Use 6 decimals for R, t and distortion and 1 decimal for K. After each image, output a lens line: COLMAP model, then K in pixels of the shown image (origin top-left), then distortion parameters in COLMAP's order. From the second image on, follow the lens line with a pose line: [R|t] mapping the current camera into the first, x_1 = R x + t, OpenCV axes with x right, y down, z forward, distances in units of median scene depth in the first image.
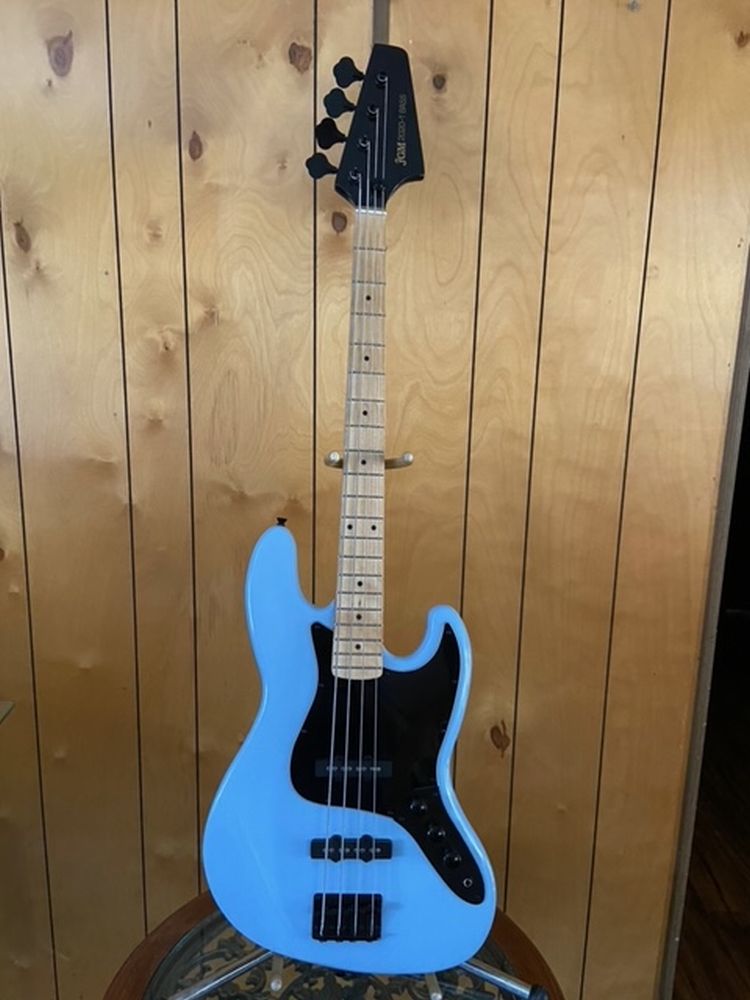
lens RADIAL K [[758.5, 0, 373.6], [0, 758.5, 503.6], [0, 0, 1]] dist [0.085963, -0.129322]
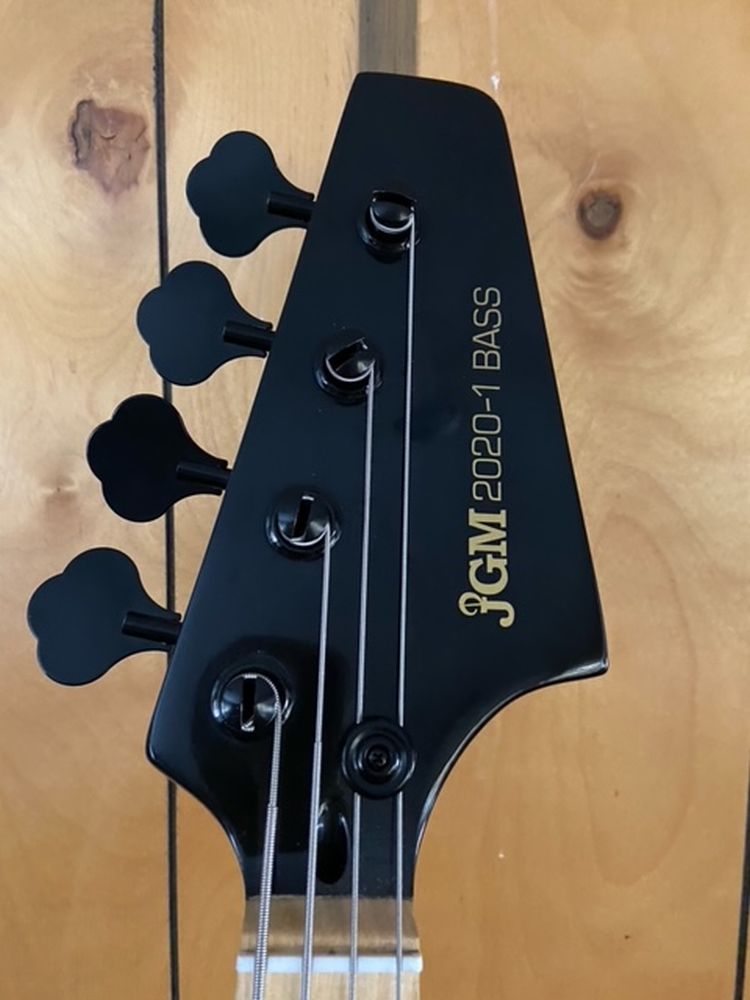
lens RADIAL K [[758.5, 0, 373.6], [0, 758.5, 503.6], [0, 0, 1]] dist [0.085963, -0.129322]
pose [[0.999330, -0.011801, -0.034645, 0.012781], [0.007641, 0.993003, -0.117838, -0.438269], [0.035794, 0.117494, 0.992428, 0.779416]]
